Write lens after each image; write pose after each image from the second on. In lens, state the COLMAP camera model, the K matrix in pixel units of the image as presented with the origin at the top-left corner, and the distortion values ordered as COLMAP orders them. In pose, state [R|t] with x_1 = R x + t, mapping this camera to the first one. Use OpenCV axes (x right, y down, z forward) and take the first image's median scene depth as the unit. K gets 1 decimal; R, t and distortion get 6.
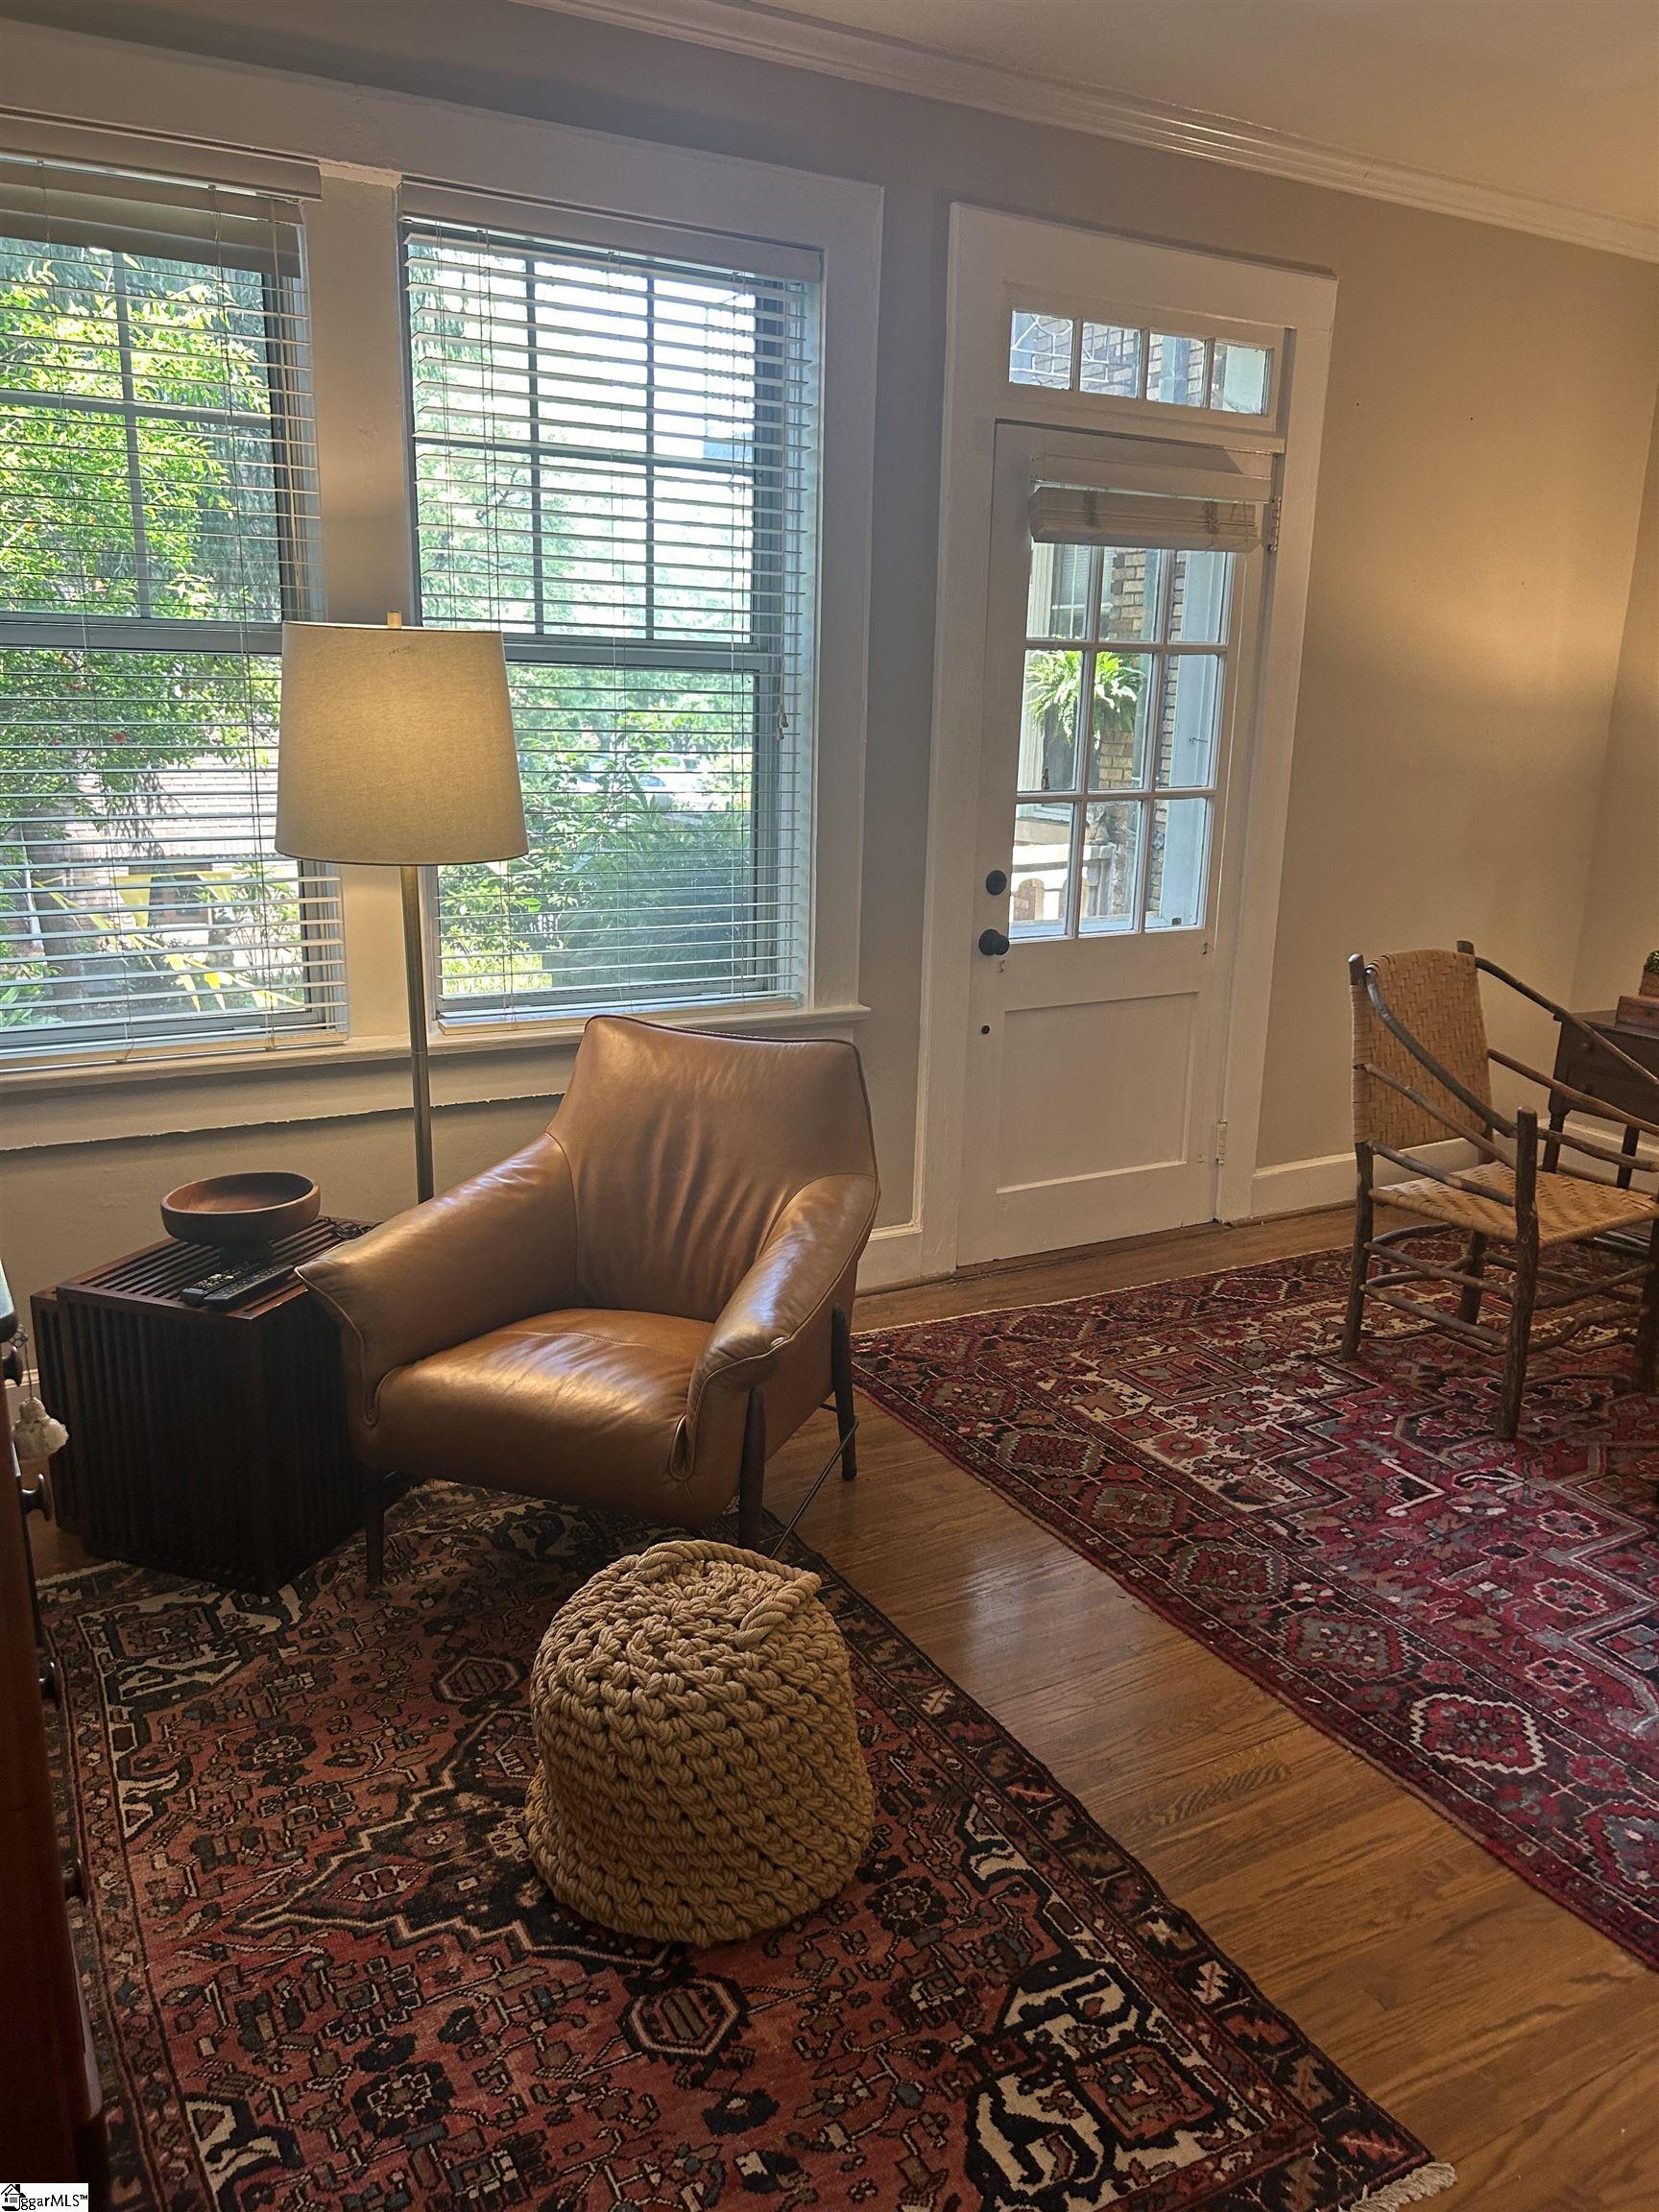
lens RADIAL K [[1659.5, 0, 832.8], [0, 1659.5, 1124.5], [0, 0, 1]] dist [0.039439, -0.050031]
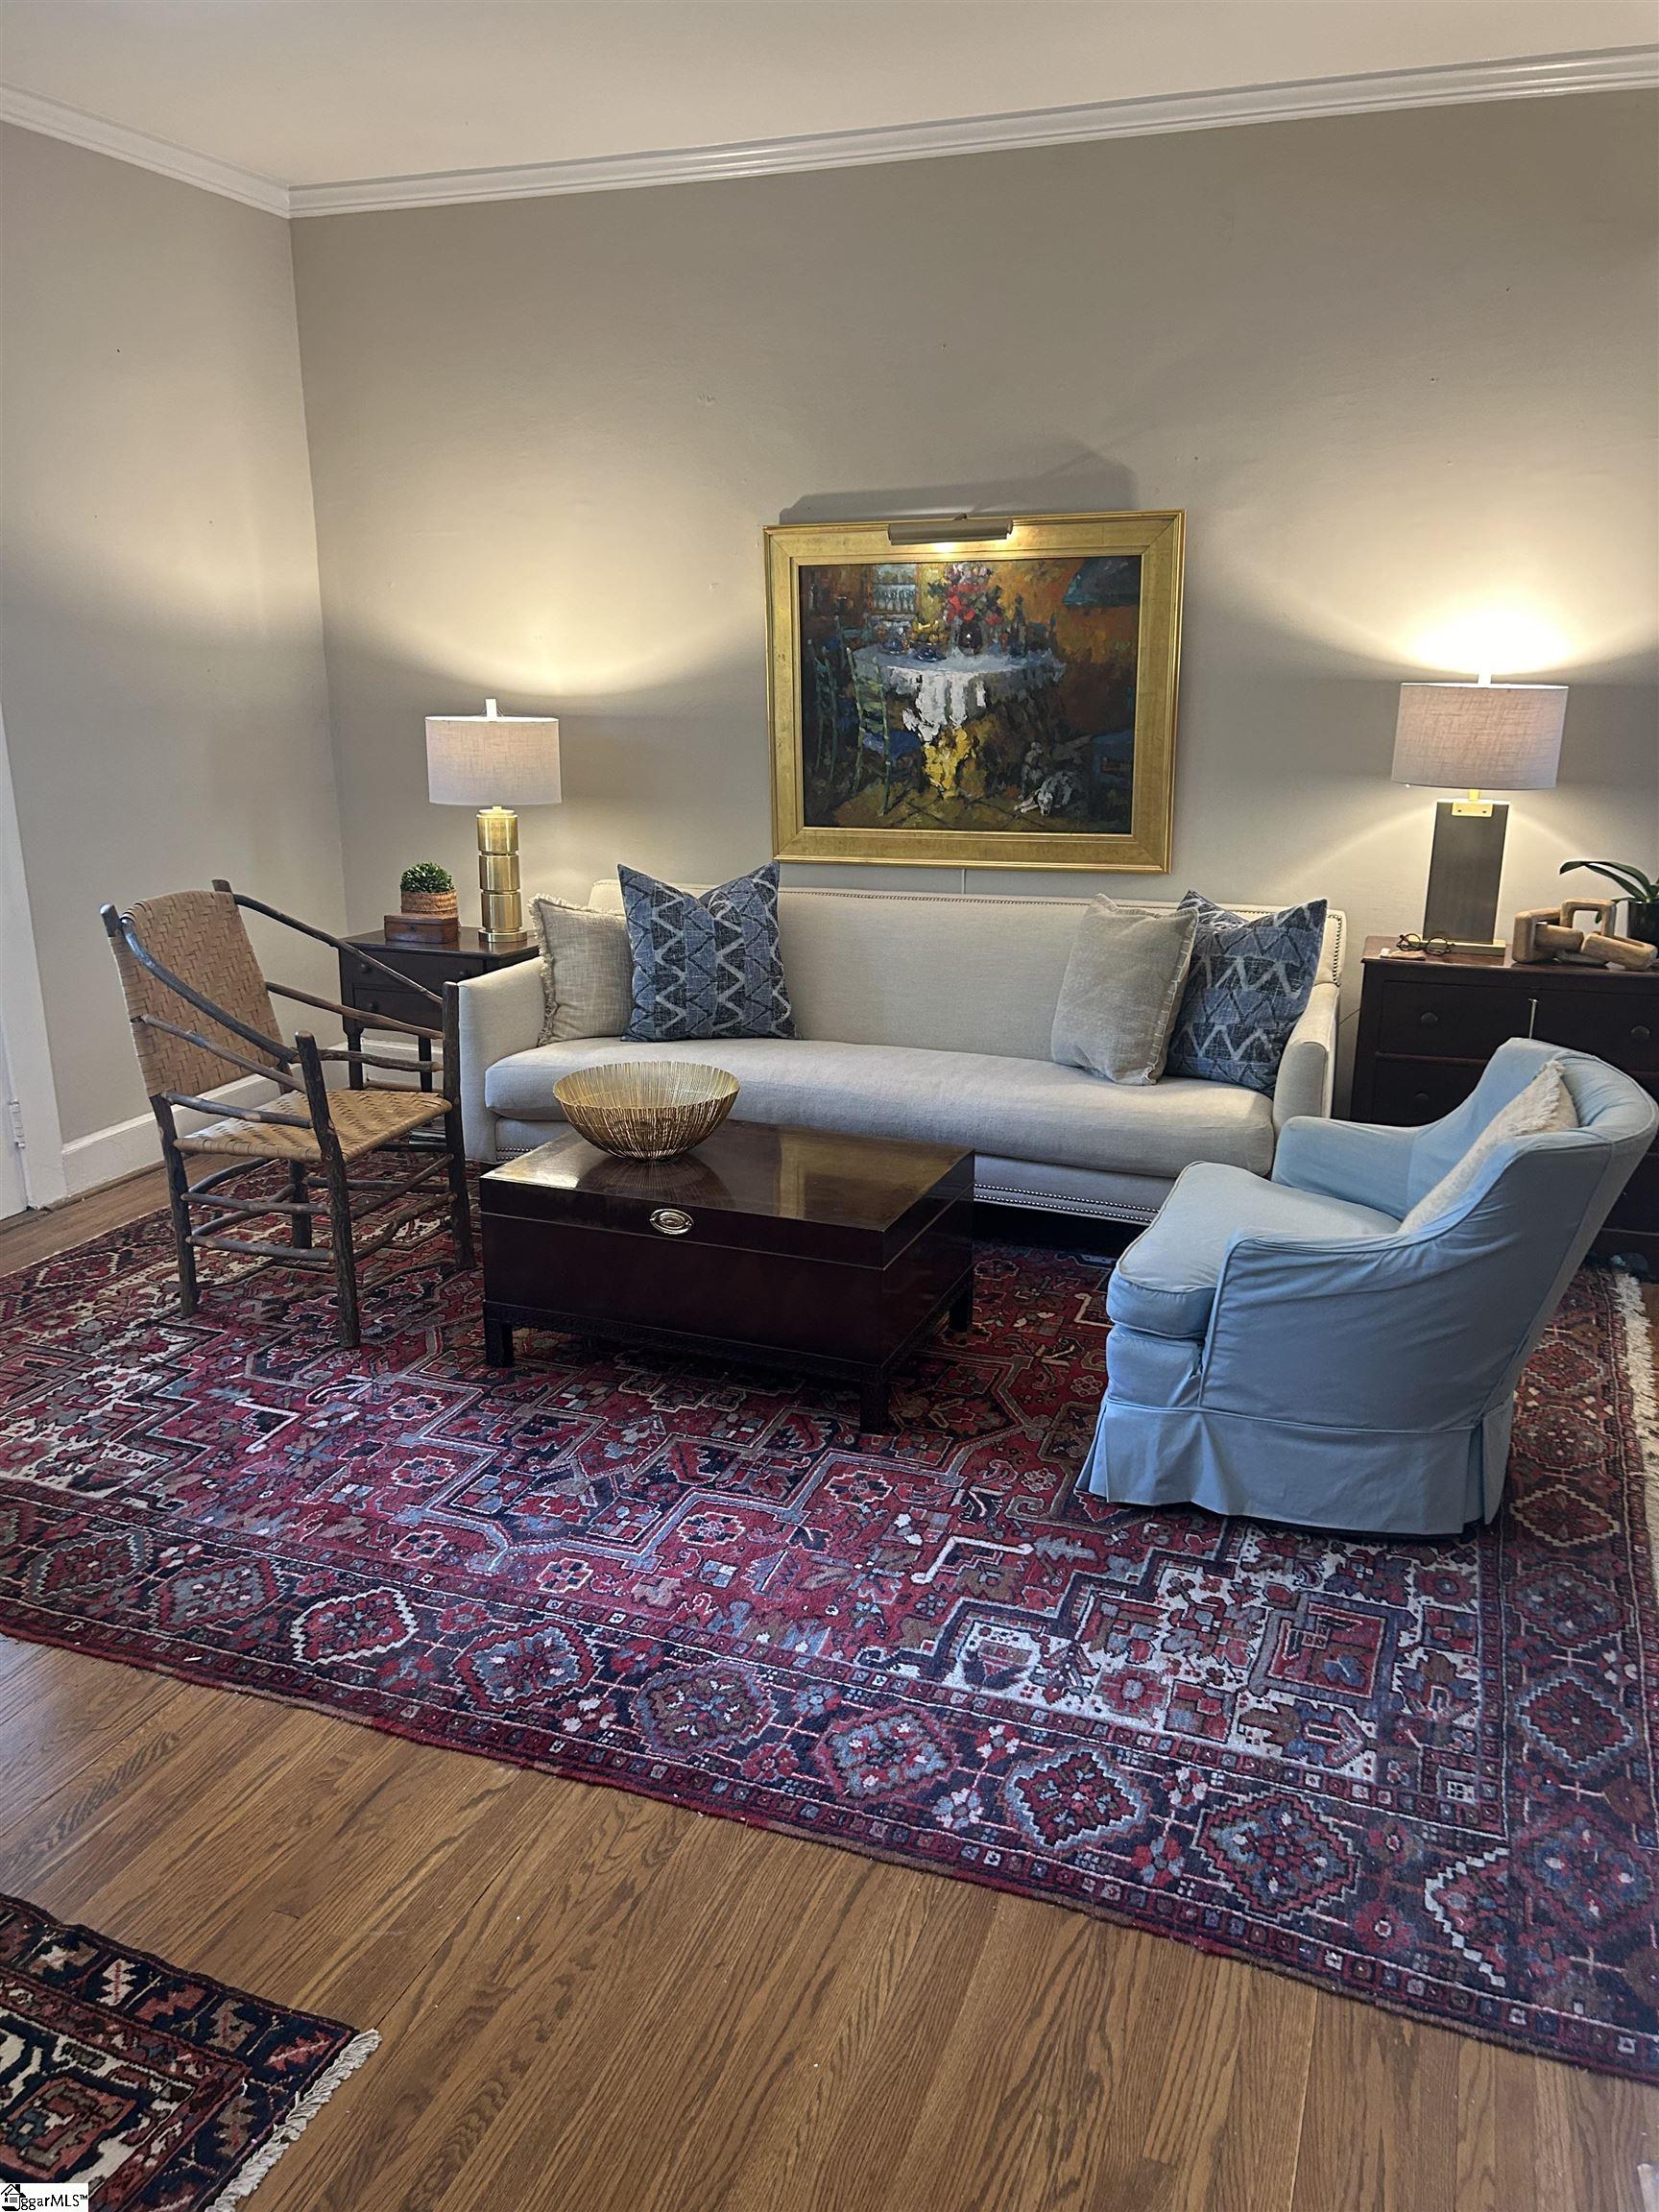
lens RADIAL K [[1659.5, 0, 833.1], [0, 1659.5, 1111.8], [0, 0, 1]] dist [0.039439, -0.050031]
pose [[0.774169, -0.195795, 0.601936, 0.039317], [0.181727, 0.979674, 0.084938, 0.010574], [-0.606332, 0.043632, 0.794014, -0.020164]]
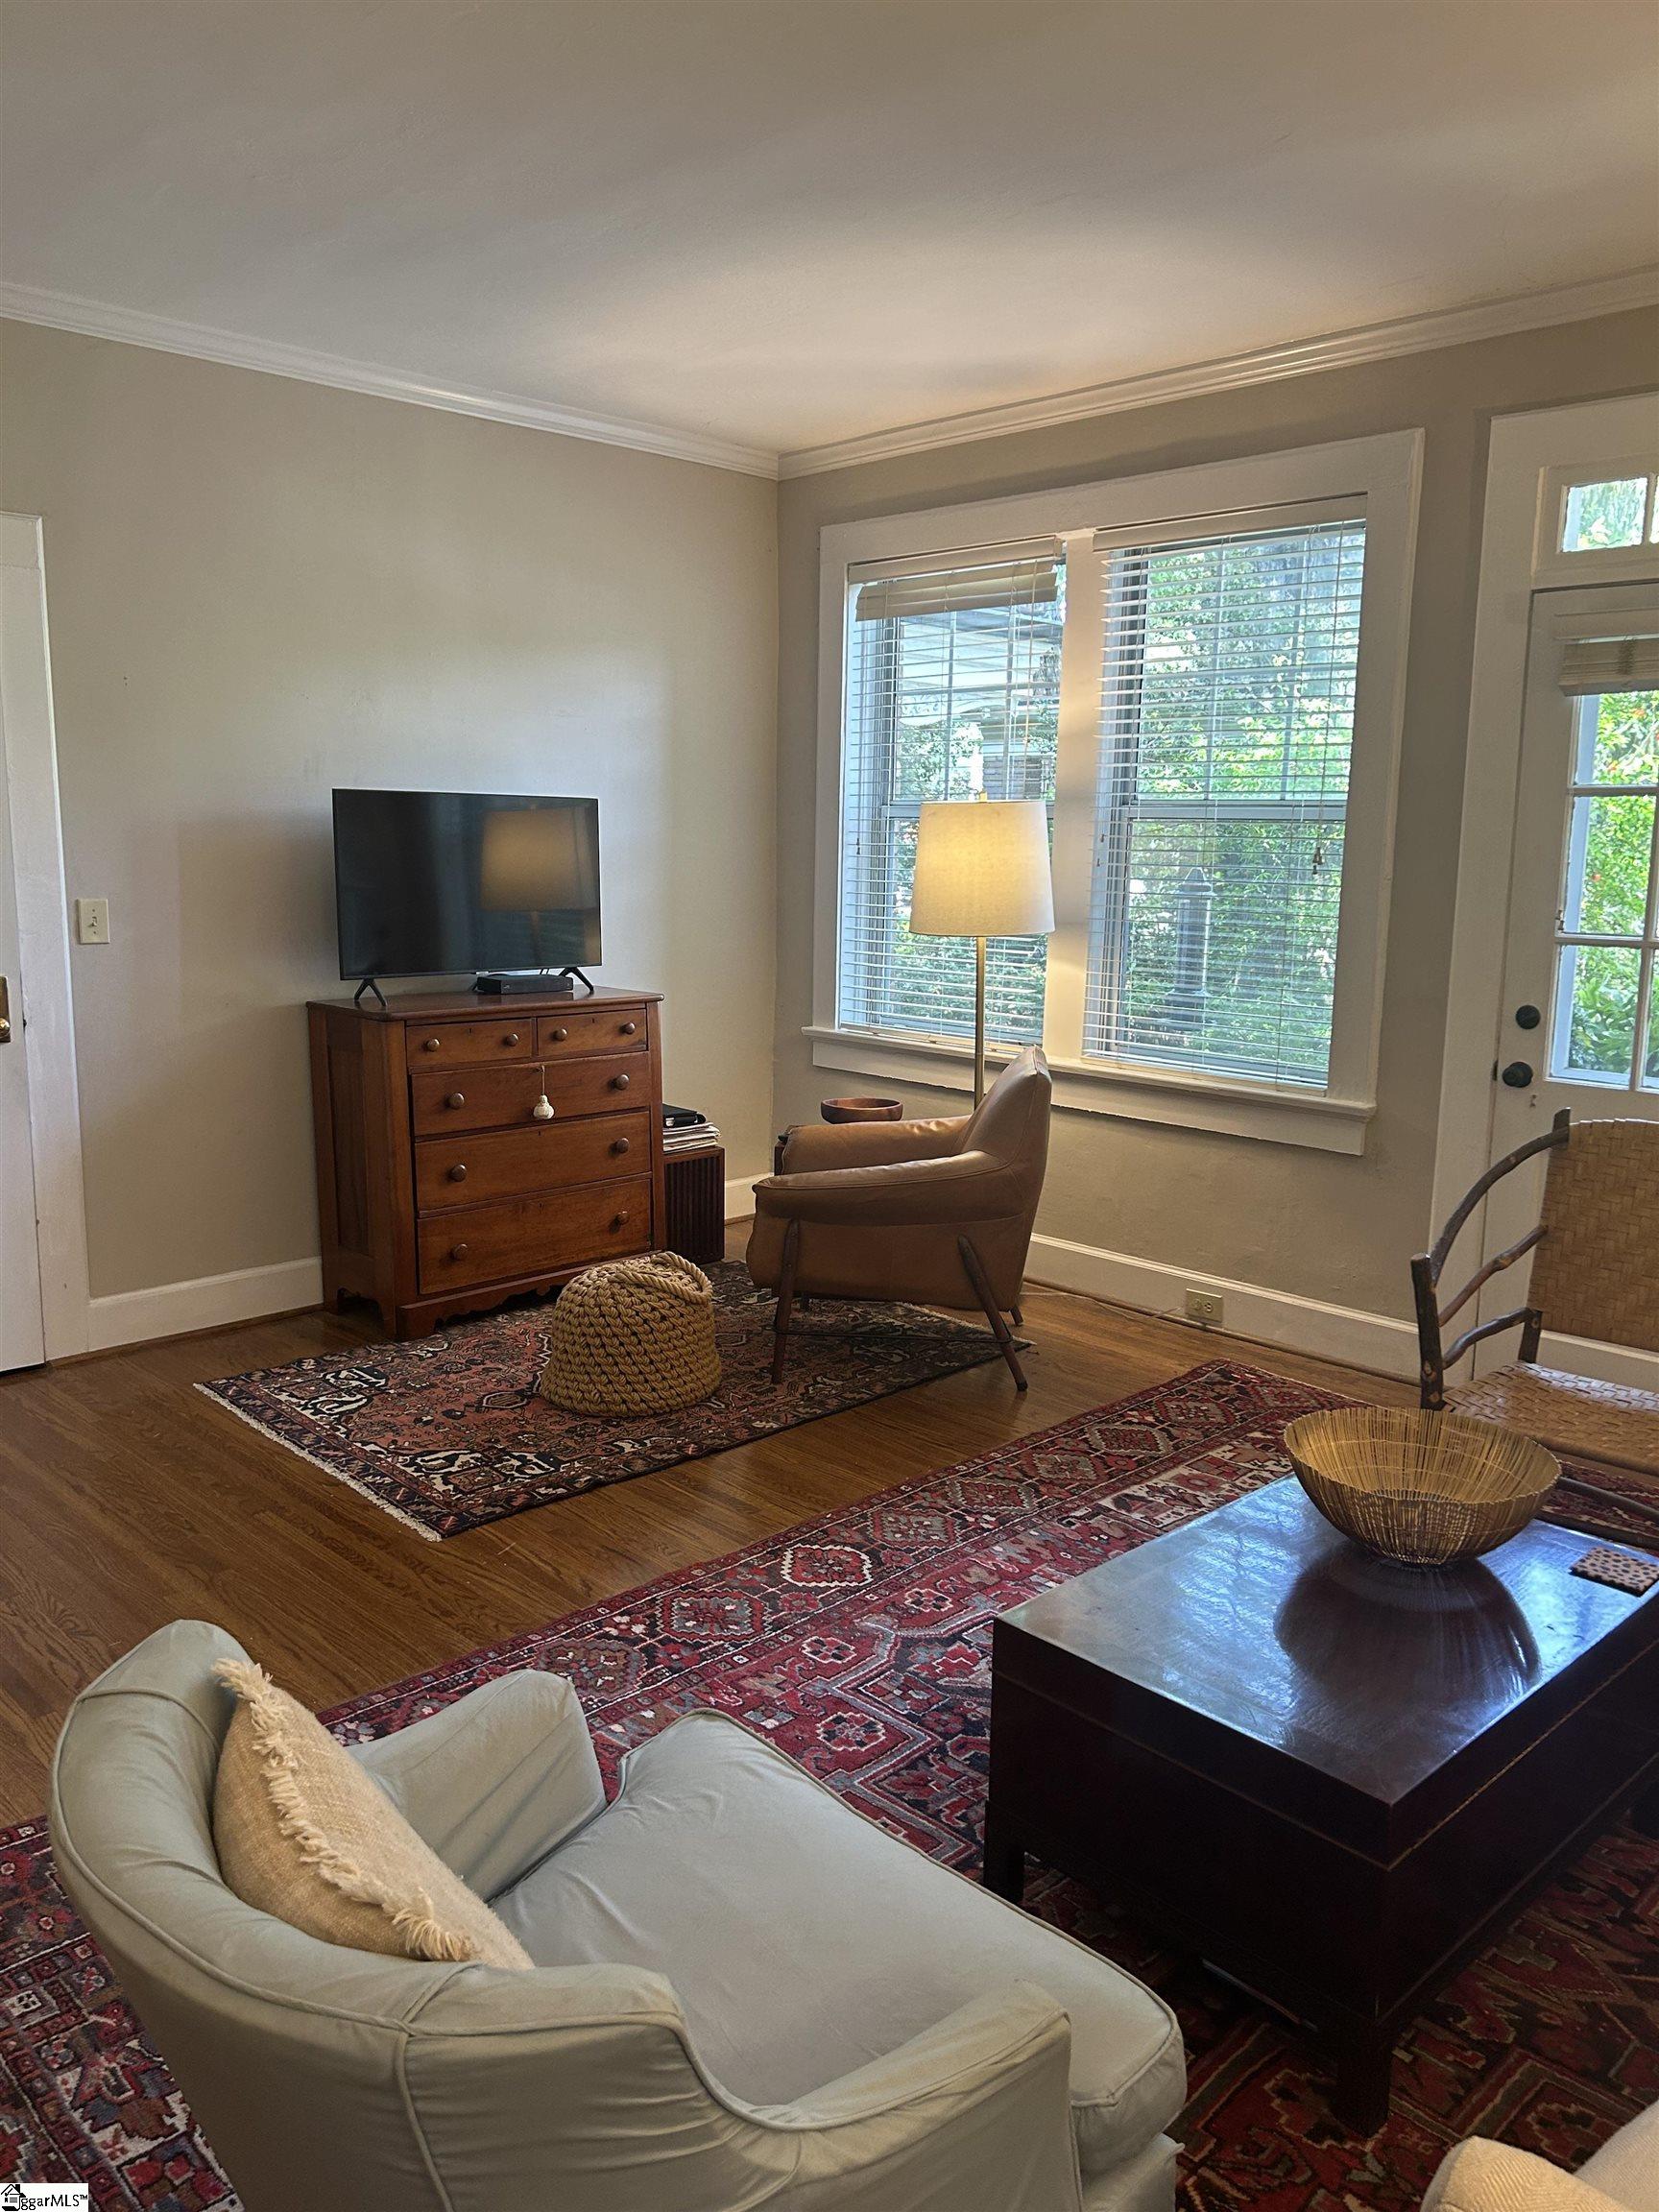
lens RADIAL K [[1659.5, 0, 830.6], [0, 1659.5, 1091.9], [0, 0, 1]] dist [0.039439, -0.050031]
pose [[0.249945, 0.137169, -0.958495, 1.247068], [-0.256433, 0.963945, 0.071079, -0.082051], [0.933686, 0.228024, 0.276107, 0.411353]]
